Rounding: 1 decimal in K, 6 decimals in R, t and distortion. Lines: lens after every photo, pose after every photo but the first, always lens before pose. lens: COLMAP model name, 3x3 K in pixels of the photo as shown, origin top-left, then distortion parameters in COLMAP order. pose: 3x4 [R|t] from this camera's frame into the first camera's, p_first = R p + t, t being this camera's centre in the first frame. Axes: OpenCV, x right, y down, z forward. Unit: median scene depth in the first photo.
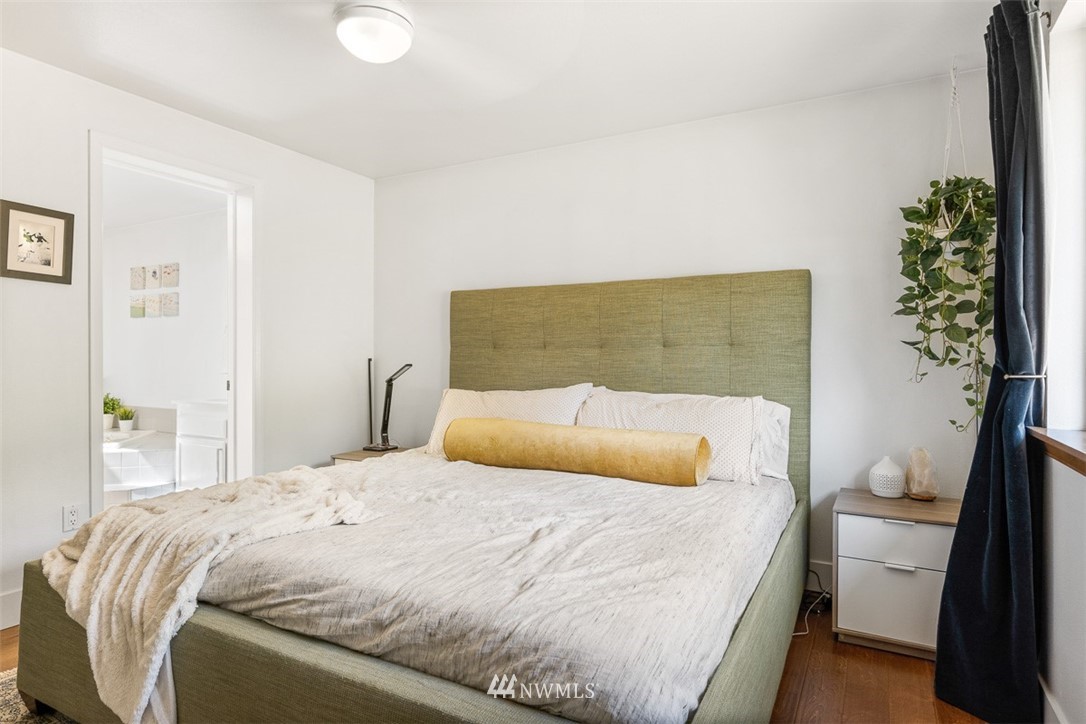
lens RADIAL K [[613.6, 0, 545.7], [0, 613.6, 363.0], [0, 0, 1]] dist [0.004256, 0.000577]
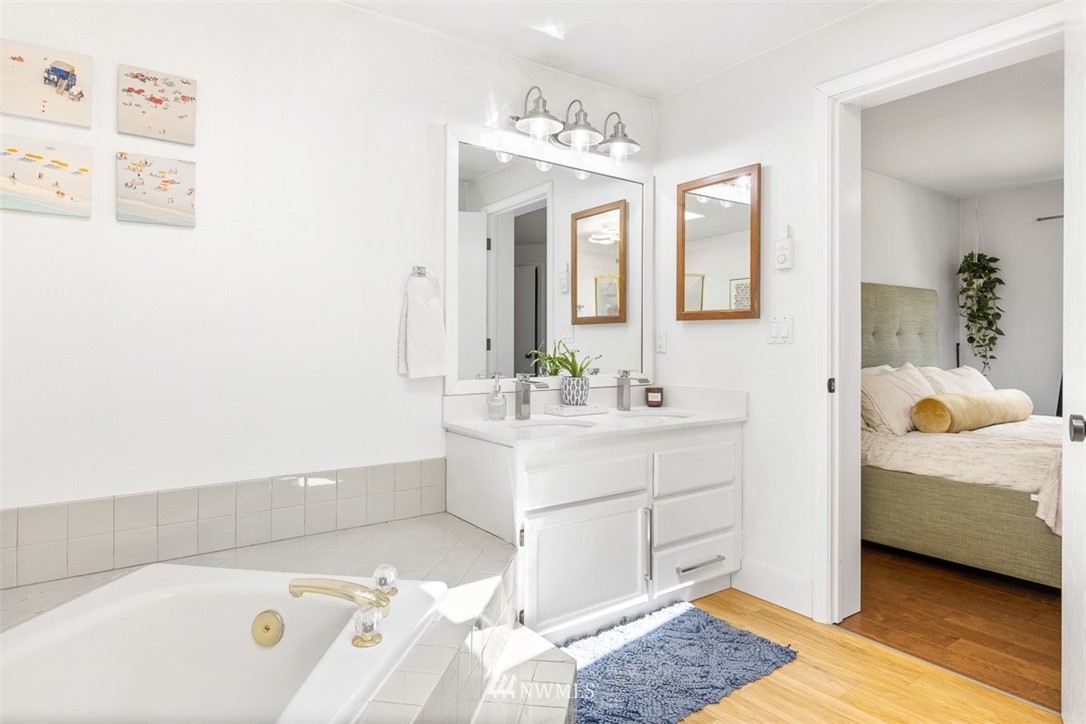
lens RADIAL K [[613.6, 0, 540.9], [0, 613.6, 356.3], [0, 0, 1]] dist [0.004256, 0.000577]
pose [[0.427455, -0.023575, 0.903729, -1.119236], [0.007641, 0.999718, 0.022465, -0.011599], [-0.904004, -0.002698, 0.427515, 0.882724]]
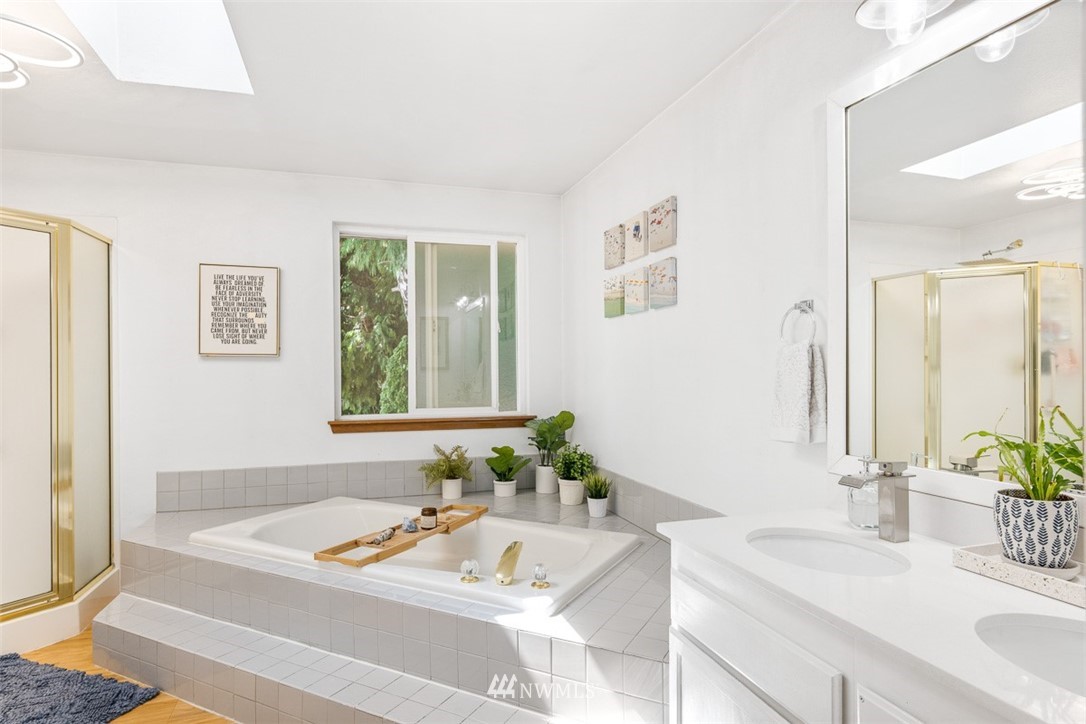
lens RADIAL K [[613.6, 0, 542.9], [0, 613.6, 365.6], [0, 0, 1]] dist [0.004256, 0.000577]
pose [[0.723475, -0.009298, -0.690288, -0.454241], [0.003542, 0.999946, -0.009756, -0.033162], [0.690342, 0.004613, 0.723469, 0.771084]]
